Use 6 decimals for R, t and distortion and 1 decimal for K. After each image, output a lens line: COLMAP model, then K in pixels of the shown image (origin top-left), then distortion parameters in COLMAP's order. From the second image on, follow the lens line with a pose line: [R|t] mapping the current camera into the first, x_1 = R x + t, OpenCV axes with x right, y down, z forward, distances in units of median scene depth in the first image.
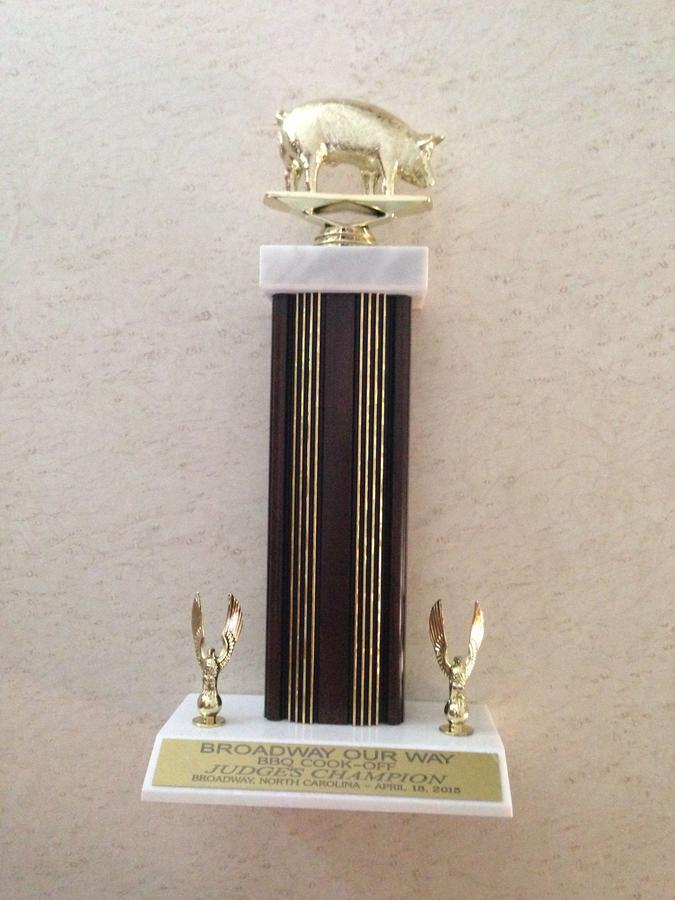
lens RADIAL K [[870.7, 0, 338.5], [0, 870.7, 448.7], [0, 0, 1]] dist [0.040404, 0.000000]
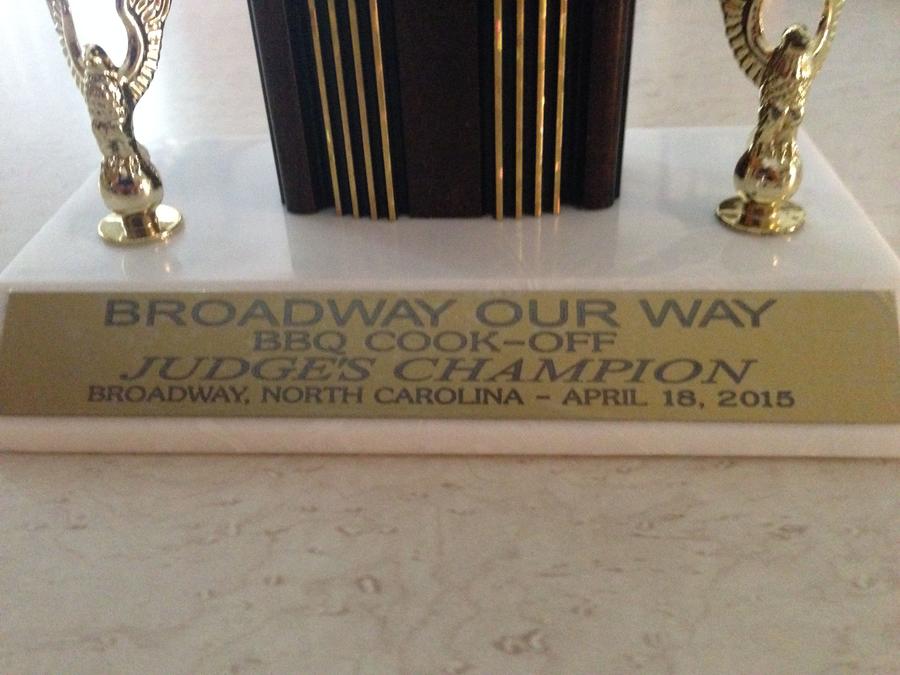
lens RADIAL K [[870.7, 0, 451.1], [0, 870.7, 334.9], [0, 0, 1]] dist [0.040404, 0.000000]
pose [[0.998015, -0.048061, -0.040695, 0.009865], [0.062680, 0.820585, 0.568077, 0.143142], [0.006091, -0.569501, 0.821968, 0.691612]]
